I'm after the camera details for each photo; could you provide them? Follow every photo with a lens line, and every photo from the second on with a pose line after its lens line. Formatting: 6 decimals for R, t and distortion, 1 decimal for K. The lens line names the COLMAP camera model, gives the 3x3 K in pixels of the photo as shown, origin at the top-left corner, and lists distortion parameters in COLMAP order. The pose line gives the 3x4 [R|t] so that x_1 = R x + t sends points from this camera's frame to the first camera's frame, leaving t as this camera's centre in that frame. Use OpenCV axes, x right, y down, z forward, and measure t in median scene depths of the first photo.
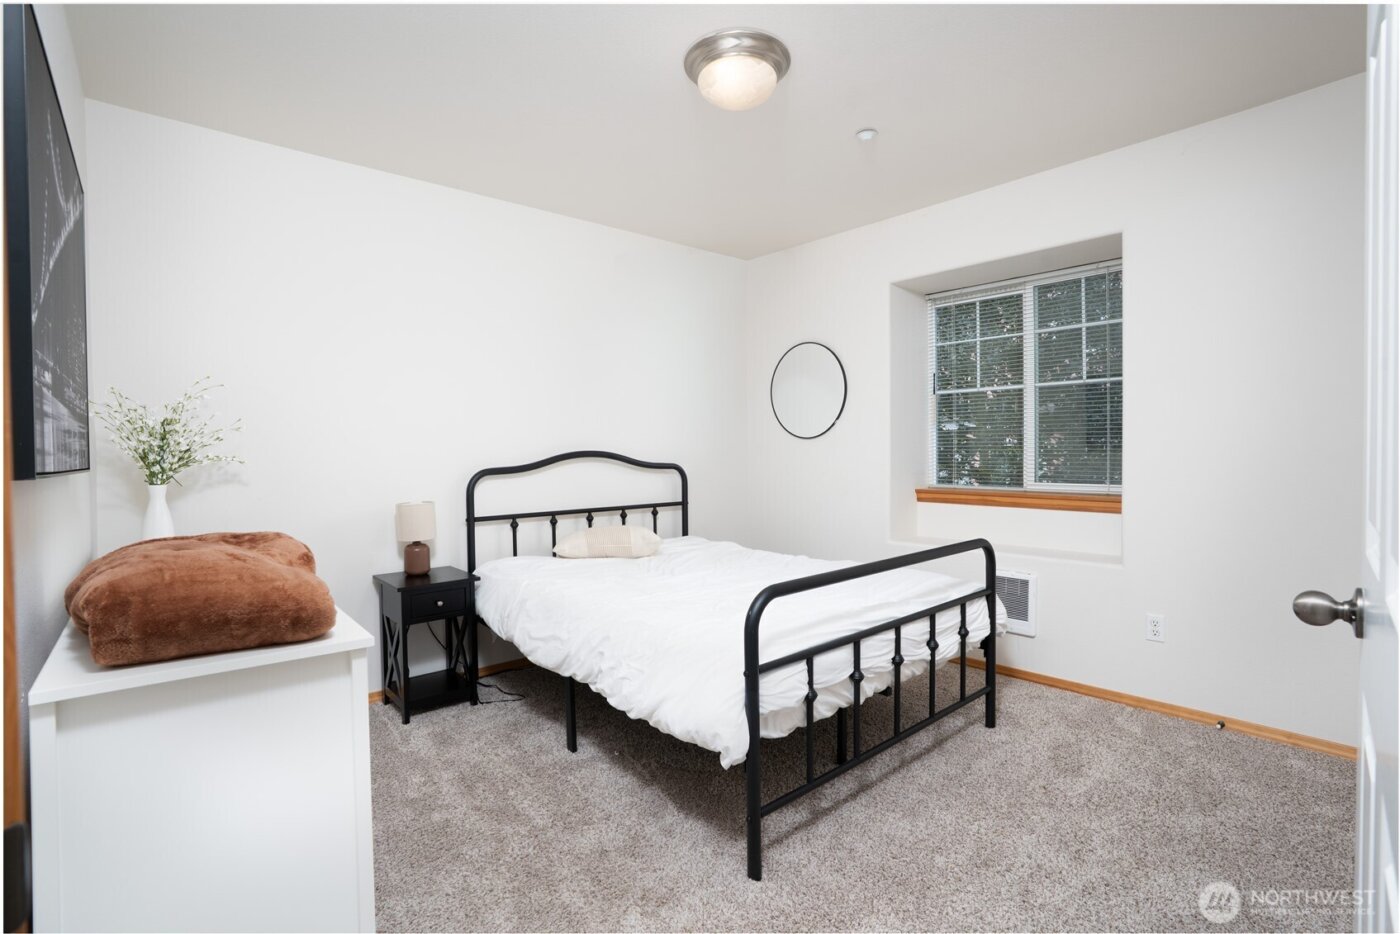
lens RADIAL K [[647.3, 0, 708.2], [0, 647.3, 462.9], [0, 0, 1]] dist [-0.070339, 0.030370]
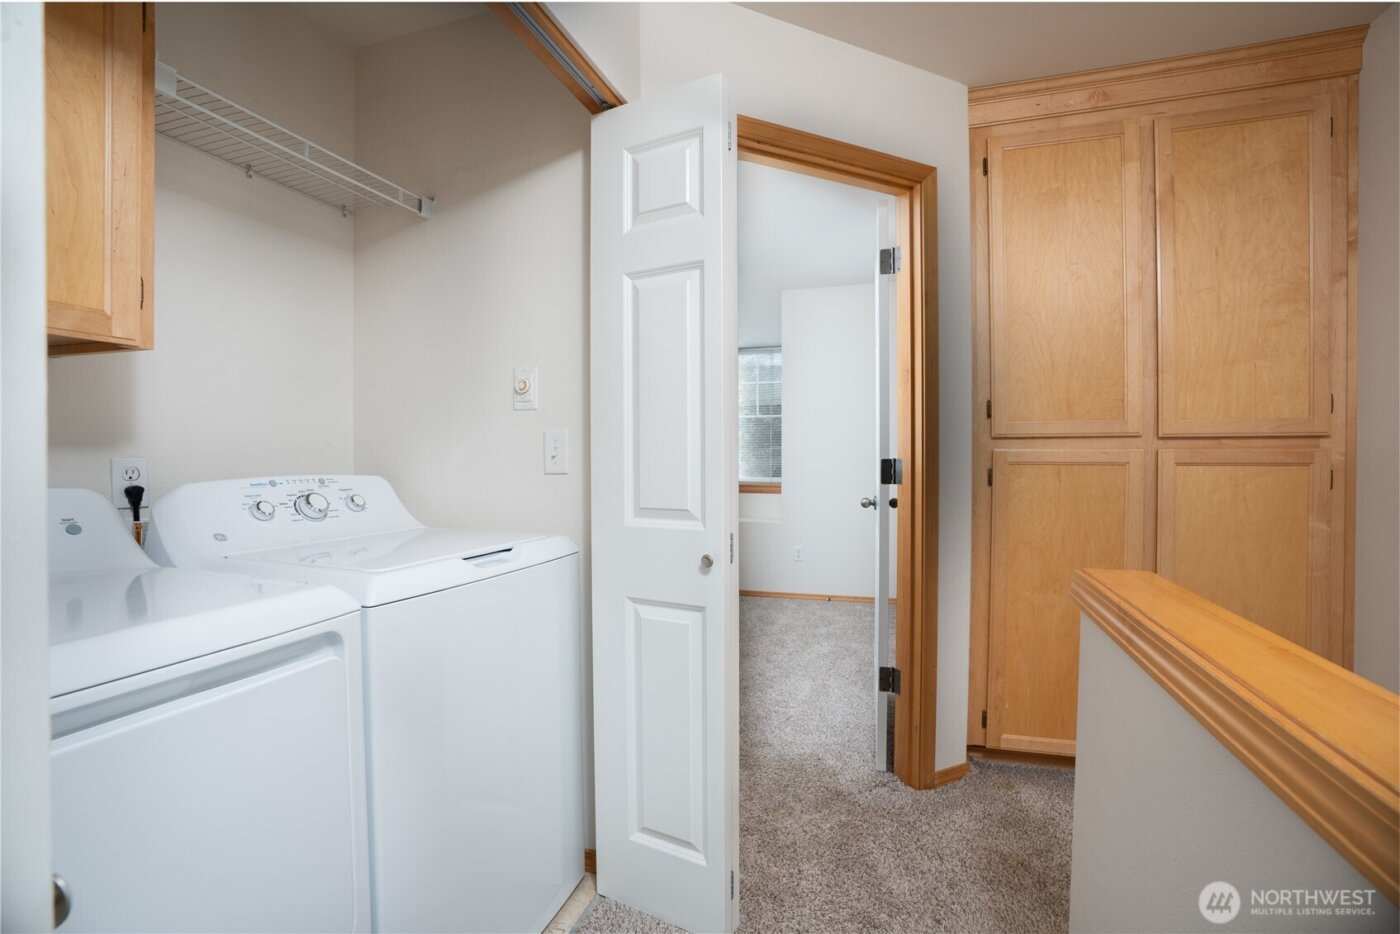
lens RADIAL K [[647.3, 0, 708.2], [0, 647.3, 462.9], [0, 0, 1]] dist [-0.070339, 0.030370]
pose [[0.857937, 0.002719, 0.513747, -0.689100], [0.003066, 0.999941, -0.010412, 0.018169], [-0.513745, 0.010508, 0.857879, -0.692908]]
